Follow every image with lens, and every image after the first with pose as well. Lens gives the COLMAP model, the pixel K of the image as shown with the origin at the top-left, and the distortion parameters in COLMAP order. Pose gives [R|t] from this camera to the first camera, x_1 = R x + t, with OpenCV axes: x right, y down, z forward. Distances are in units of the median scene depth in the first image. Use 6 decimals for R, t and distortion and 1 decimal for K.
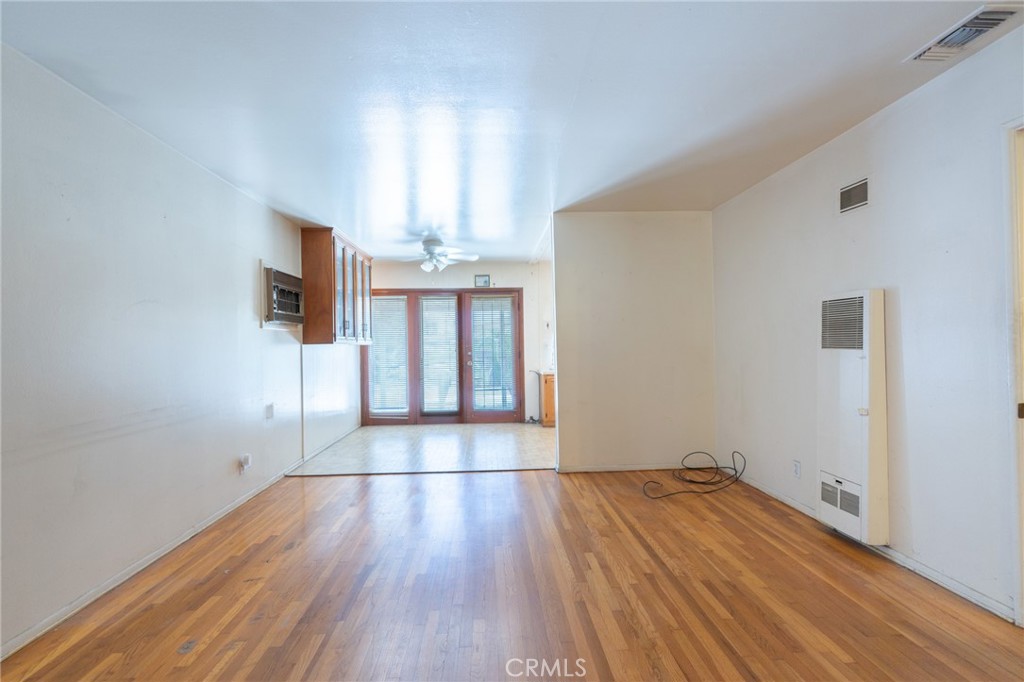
lens RADIAL K [[457.5, 0, 510.0], [0, 457.5, 339.2], [0, 0, 1]] dist [-0.017069, 0.008132]
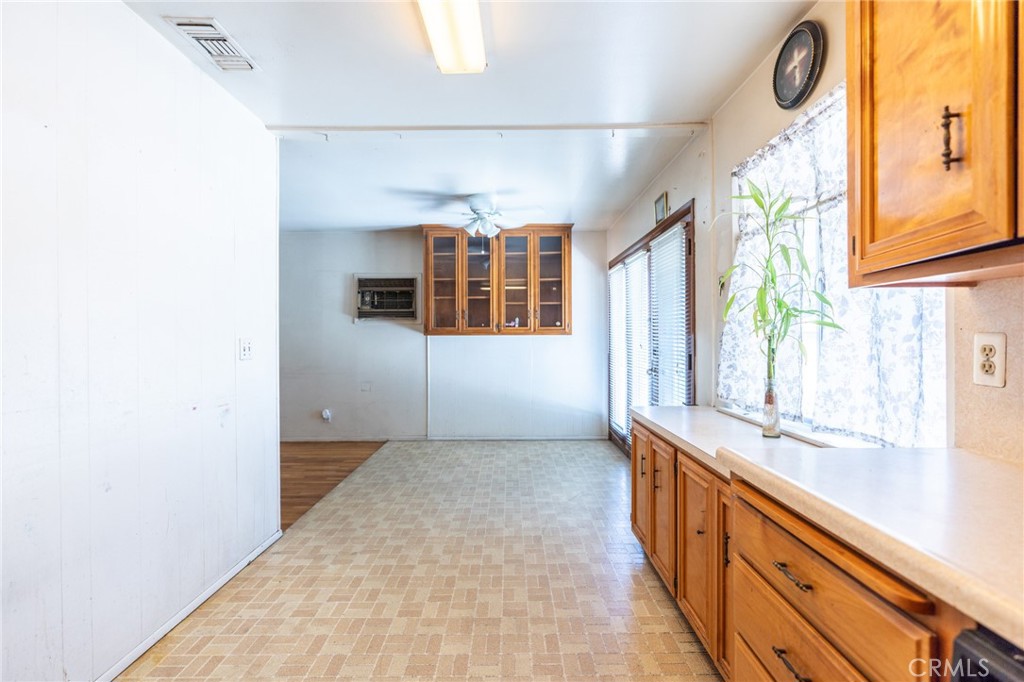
lens RADIAL K [[457.5, 0, 510.0], [0, 457.5, 339.2], [0, 0, 1]] dist [-0.017069, 0.008132]
pose [[-0.049675, 0.018185, -0.998600, 0.806723], [0.017868, 0.999690, 0.017316, 0.006386], [0.998606, -0.016983, -0.049984, 1.541549]]
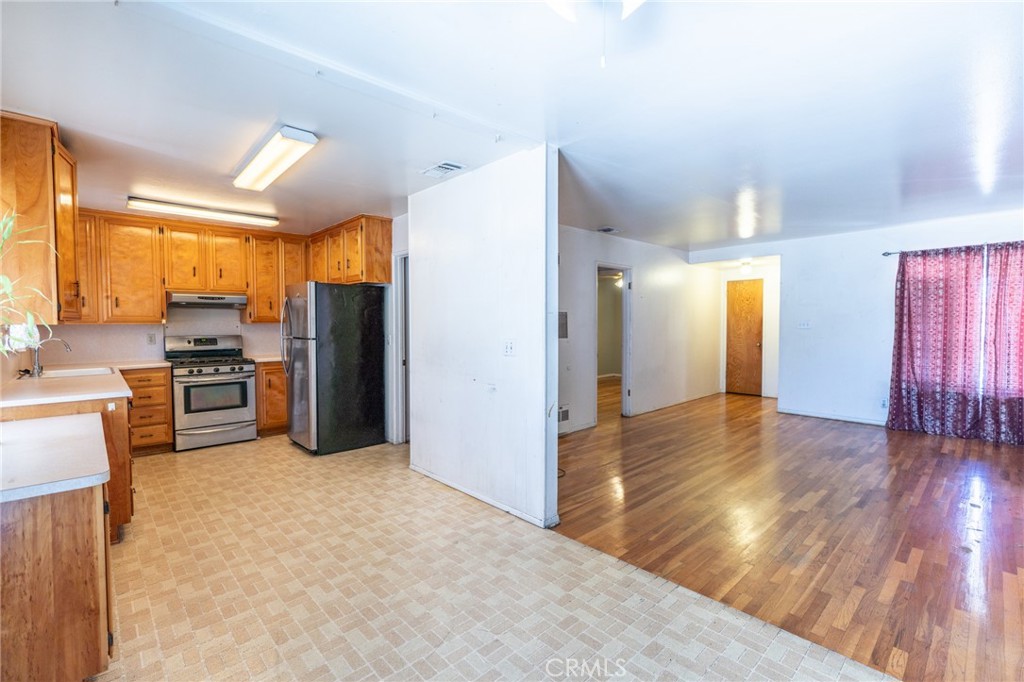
lens RADIAL K [[457.5, 0, 510.0], [0, 457.5, 339.2], [0, 0, 1]] dist [-0.017069, 0.008132]
pose [[-0.644296, -0.007924, 0.764736, -0.421994], [0.004096, 0.999896, 0.013811, -0.001416], [-0.764766, 0.012031, -0.644196, 1.665615]]
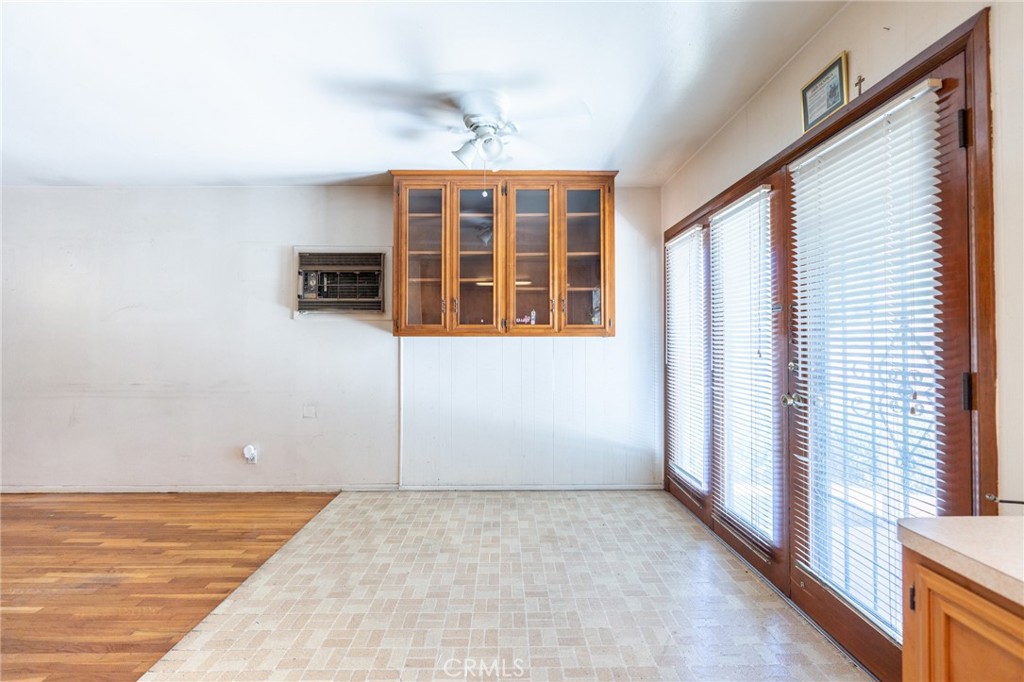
lens RADIAL K [[457.5, 0, 510.0], [0, 457.5, 339.2], [0, 0, 1]] dist [-0.017069, 0.008132]
pose [[-0.036879, 0.003830, -0.999312, 0.376466], [0.013468, 0.999904, 0.003336, 0.019323], [0.999229, -0.013335, -0.036927, 1.484807]]
